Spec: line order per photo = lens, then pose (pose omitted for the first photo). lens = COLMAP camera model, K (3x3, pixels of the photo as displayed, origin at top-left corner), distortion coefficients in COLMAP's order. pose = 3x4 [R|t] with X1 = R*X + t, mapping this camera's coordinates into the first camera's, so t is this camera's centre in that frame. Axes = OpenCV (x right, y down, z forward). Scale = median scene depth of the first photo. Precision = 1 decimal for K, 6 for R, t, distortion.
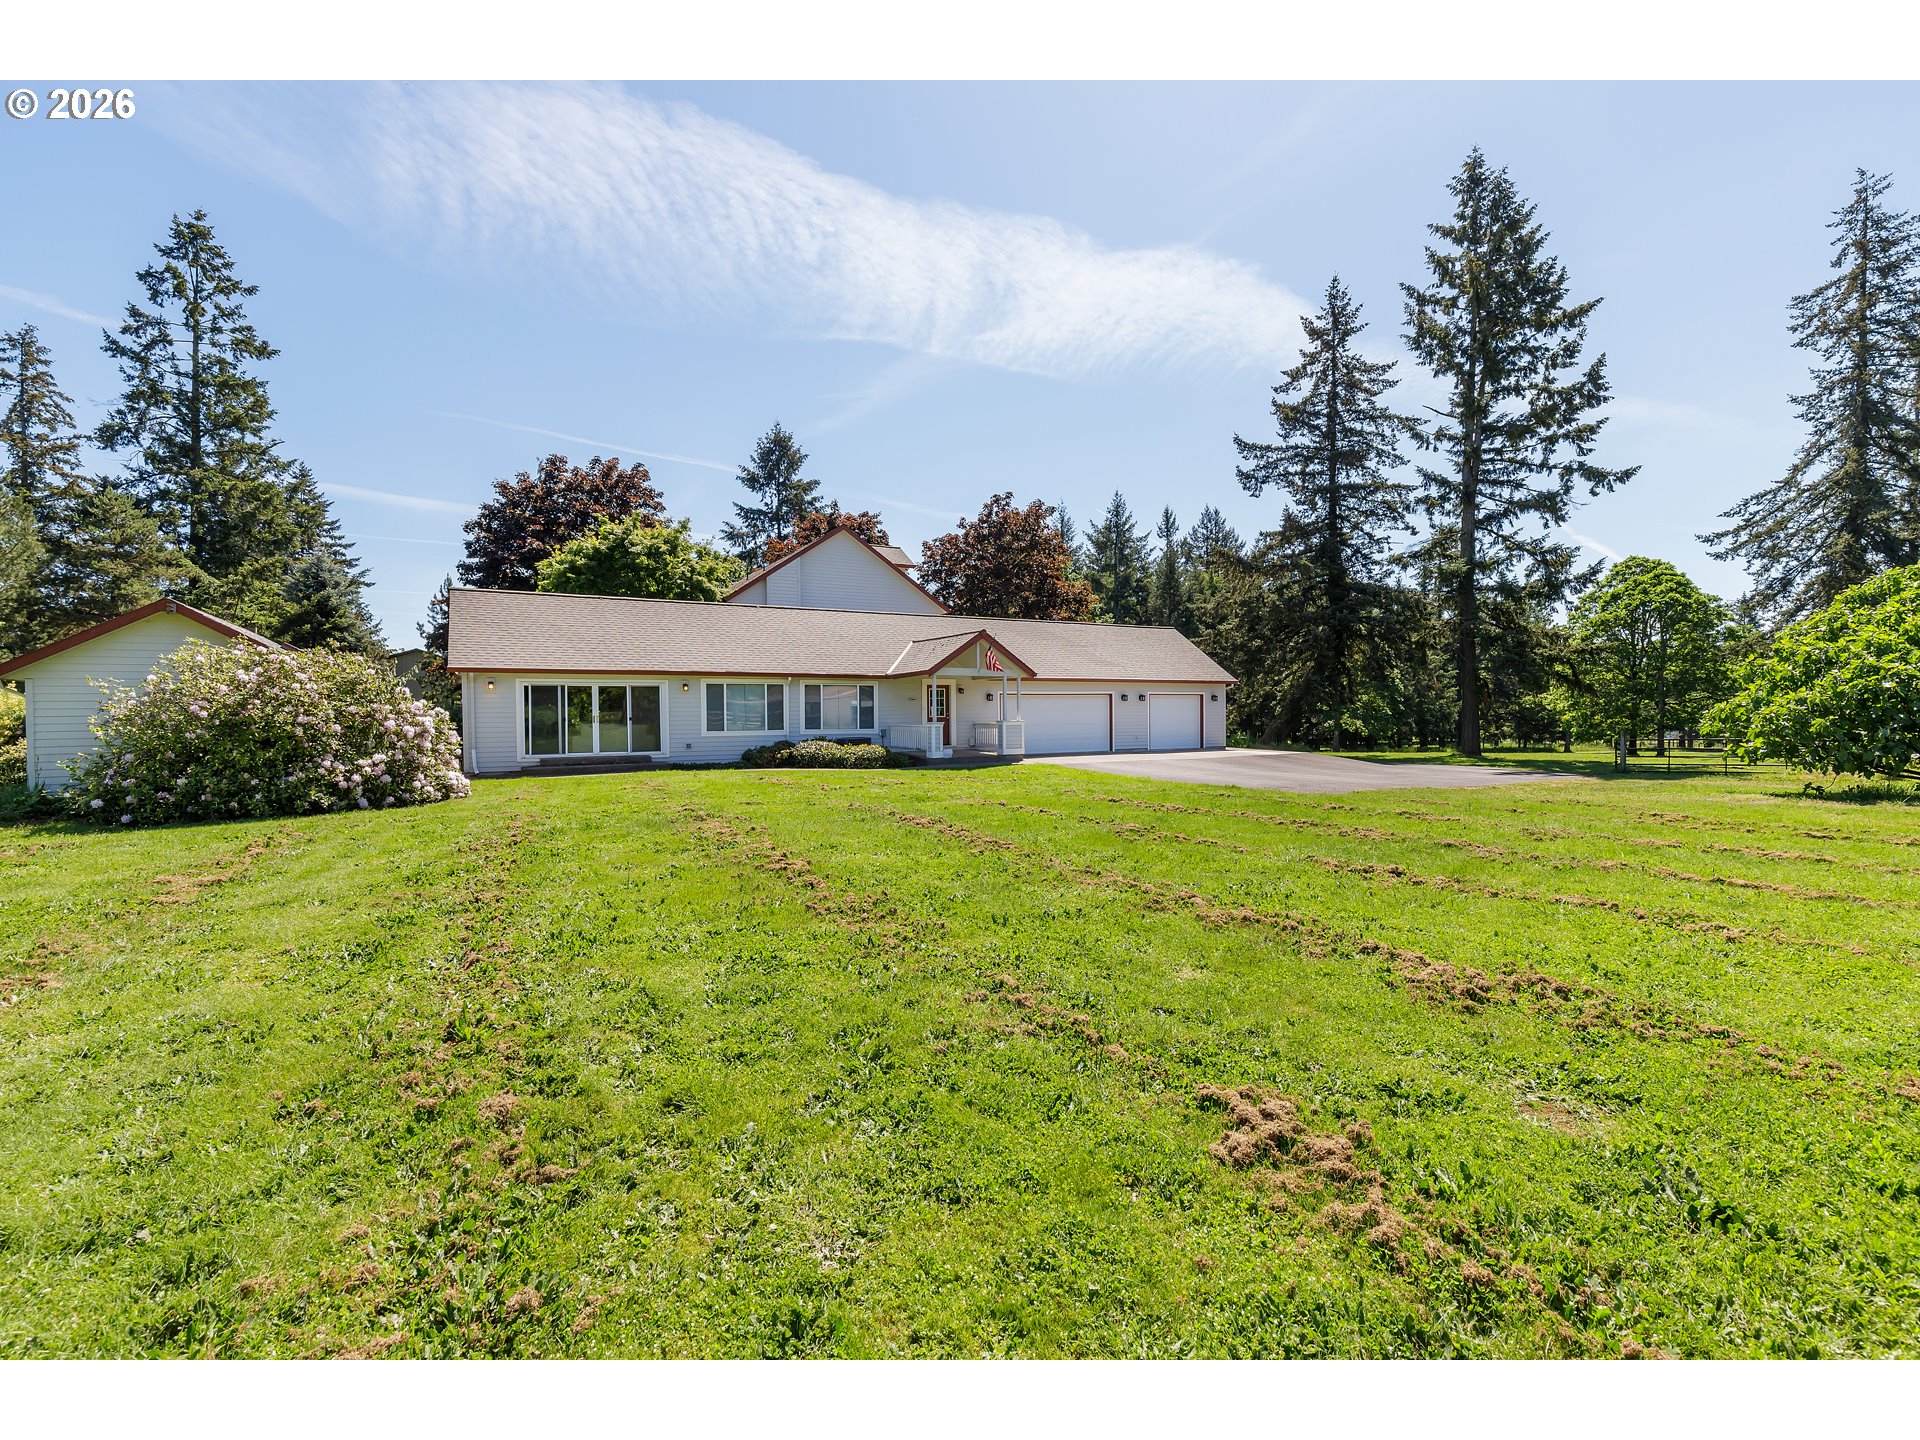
lens RADIAL K [[885.1, 0, 962.9], [0, 885.1, 721.0], [0, 0, 1]] dist [0.001013, -0.000167]
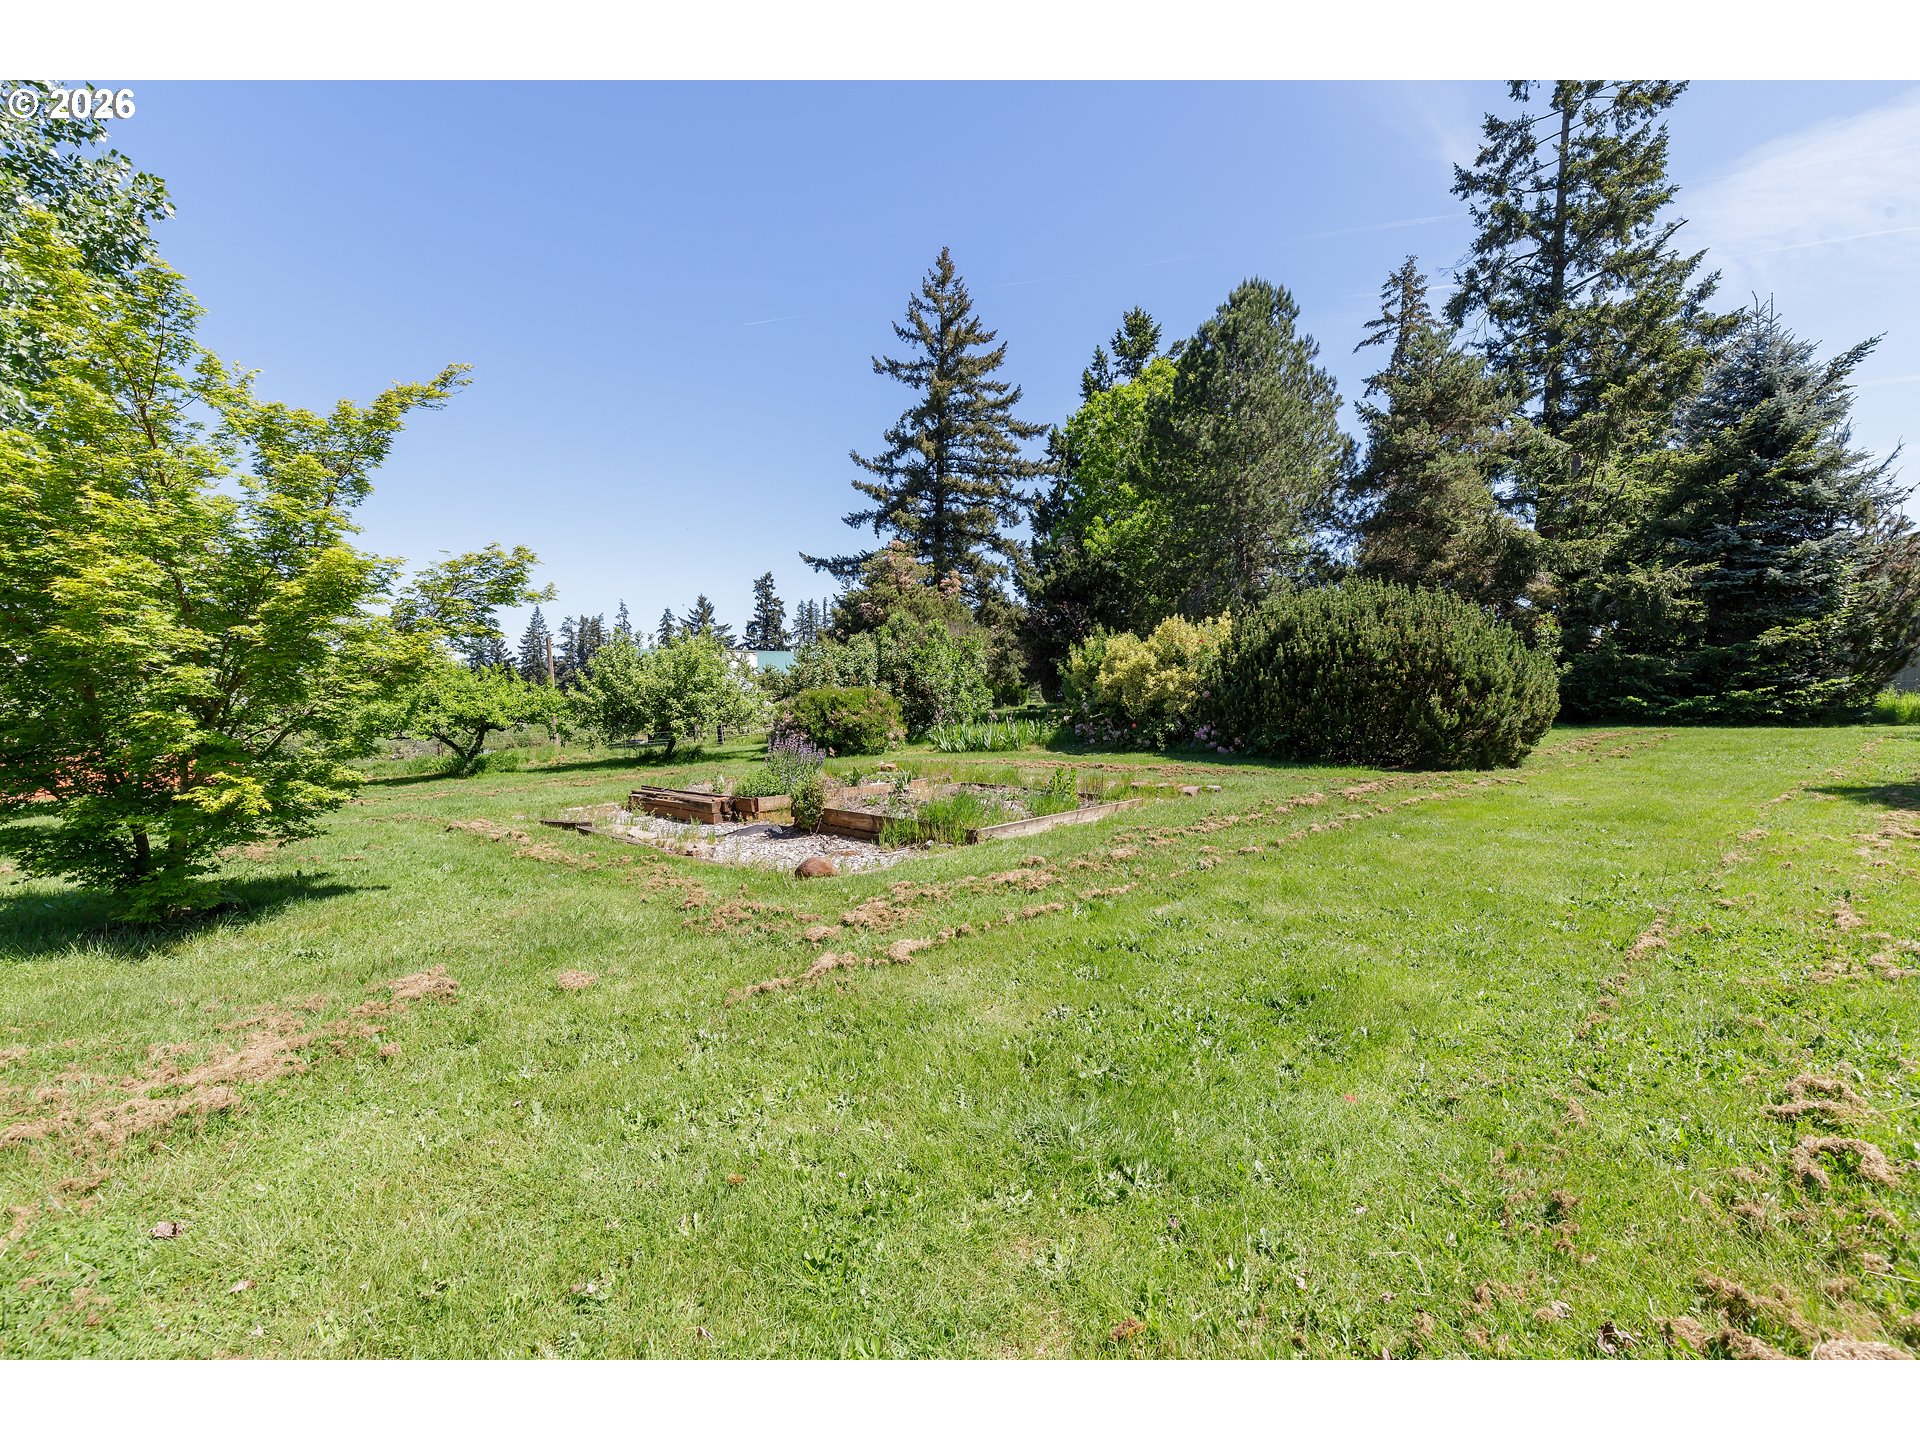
lens RADIAL K [[885.1, 0, 960.6], [0, 885.1, 724.1], [0, 0, 1]] dist [0.001013, -0.000167]
pose [[0.260773, 0.068136, -0.962993, -0.292722], [-0.019144, 0.997675, 0.065405, 0.003712], [0.965210, 0.001380, 0.261471, 0.365972]]
